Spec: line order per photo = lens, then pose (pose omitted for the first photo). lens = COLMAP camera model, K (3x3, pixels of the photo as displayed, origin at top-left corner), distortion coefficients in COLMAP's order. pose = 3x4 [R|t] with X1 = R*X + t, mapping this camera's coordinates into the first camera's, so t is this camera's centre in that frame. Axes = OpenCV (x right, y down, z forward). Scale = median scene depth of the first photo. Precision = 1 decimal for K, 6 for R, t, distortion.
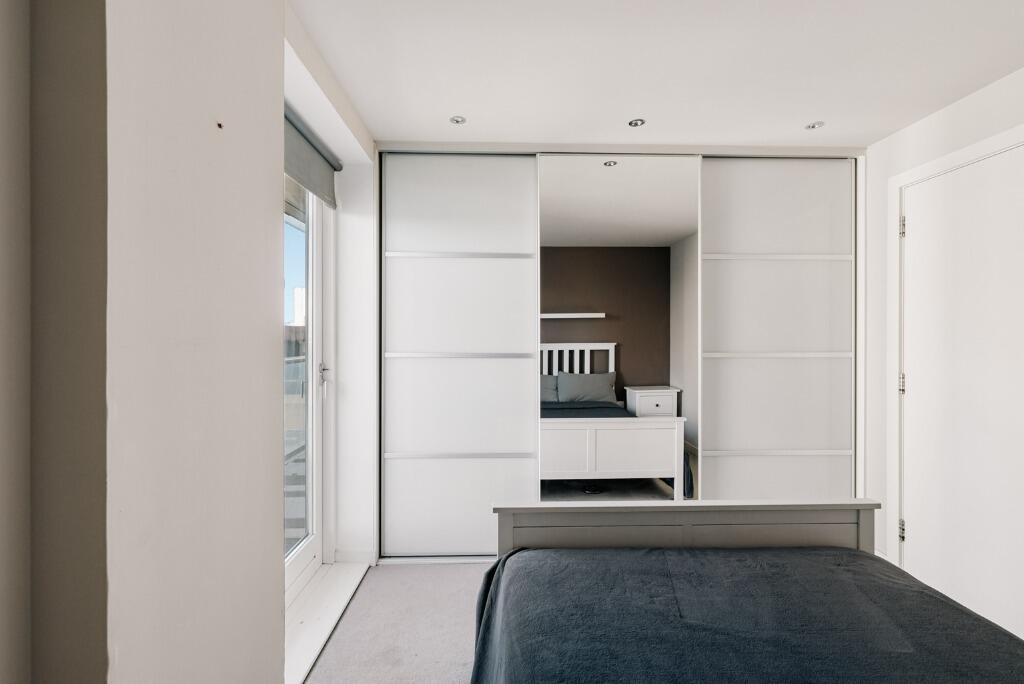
lens RADIAL K [[443.5, 0, 507.2], [0, 443.5, 334.3], [0, 0, 1]] dist [0.002885, 0.001422]
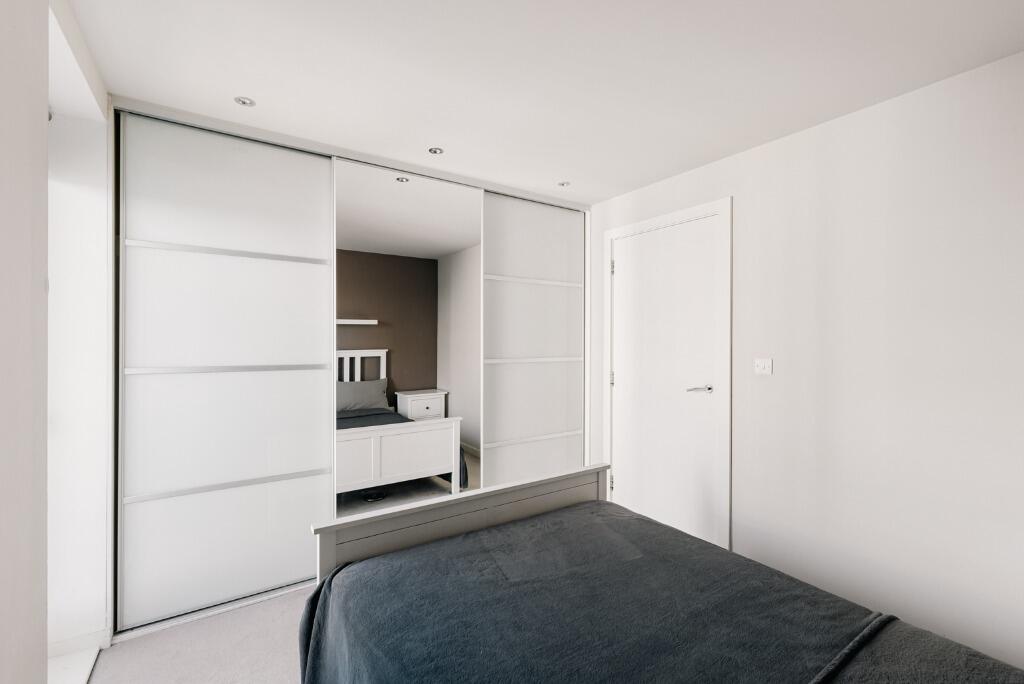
lens RADIAL K [[443.5, 0, 511.9], [0, 443.5, 336.8], [0, 0, 1]] dist [0.002885, 0.001422]
pose [[0.848935, 0.006015, 0.528462, -0.123444], [-0.003747, 0.999979, -0.005362, -0.012842], [-0.528483, 0.002572, 0.848940, -0.024455]]
